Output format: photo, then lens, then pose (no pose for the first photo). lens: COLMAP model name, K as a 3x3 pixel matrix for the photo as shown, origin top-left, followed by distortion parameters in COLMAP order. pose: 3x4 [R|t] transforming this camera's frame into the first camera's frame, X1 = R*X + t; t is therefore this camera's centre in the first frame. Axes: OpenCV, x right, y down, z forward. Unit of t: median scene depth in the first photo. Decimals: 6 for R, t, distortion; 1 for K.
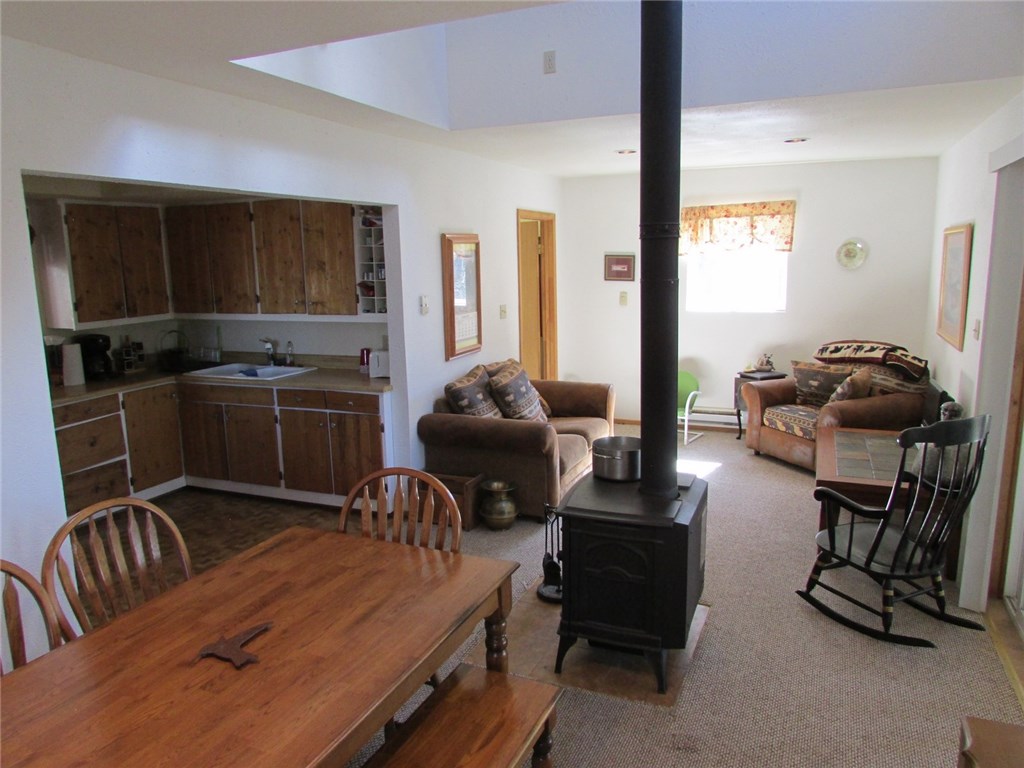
lens RADIAL K [[733.1, 0, 511.1], [0, 733.1, 385.2], [0, 0, 1]] dist [-0.014577, -0.005298]
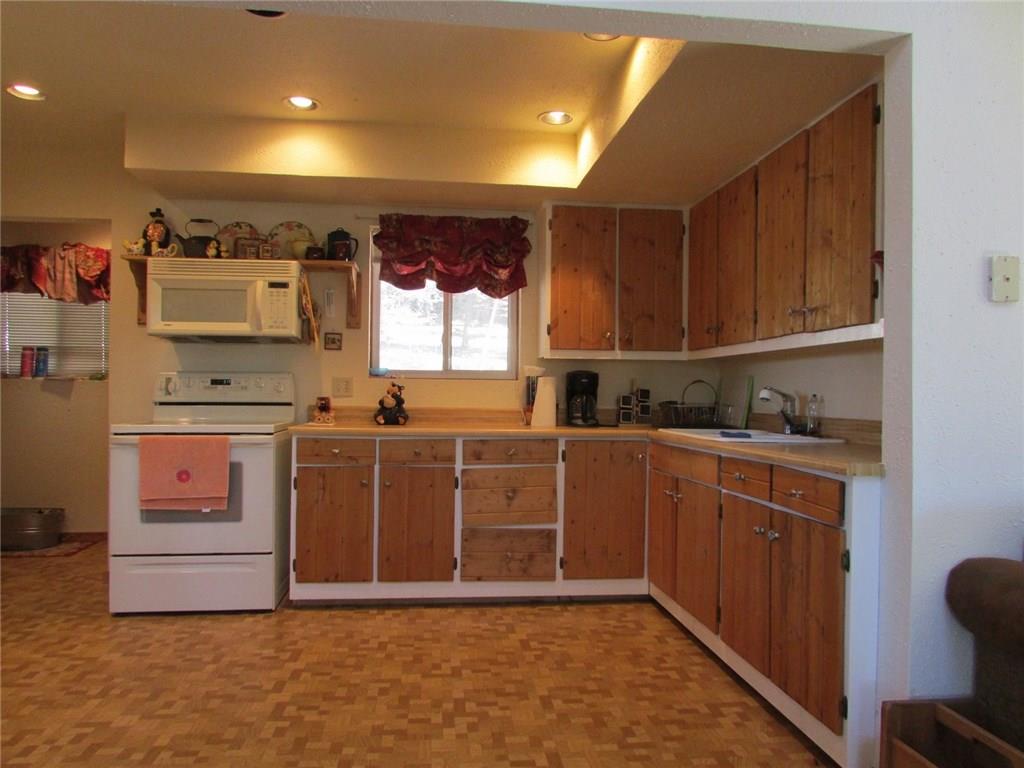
lens RADIAL K [[733.1, 0, 513.1], [0, 733.1, 386.4], [0, 0, 1]] dist [-0.014577, -0.005298]
pose [[0.503149, 0.021930, -0.863922, 0.087255], [-0.178772, 0.980696, -0.079223, 0.025702], [0.845507, 0.194306, 0.497356, 0.565347]]
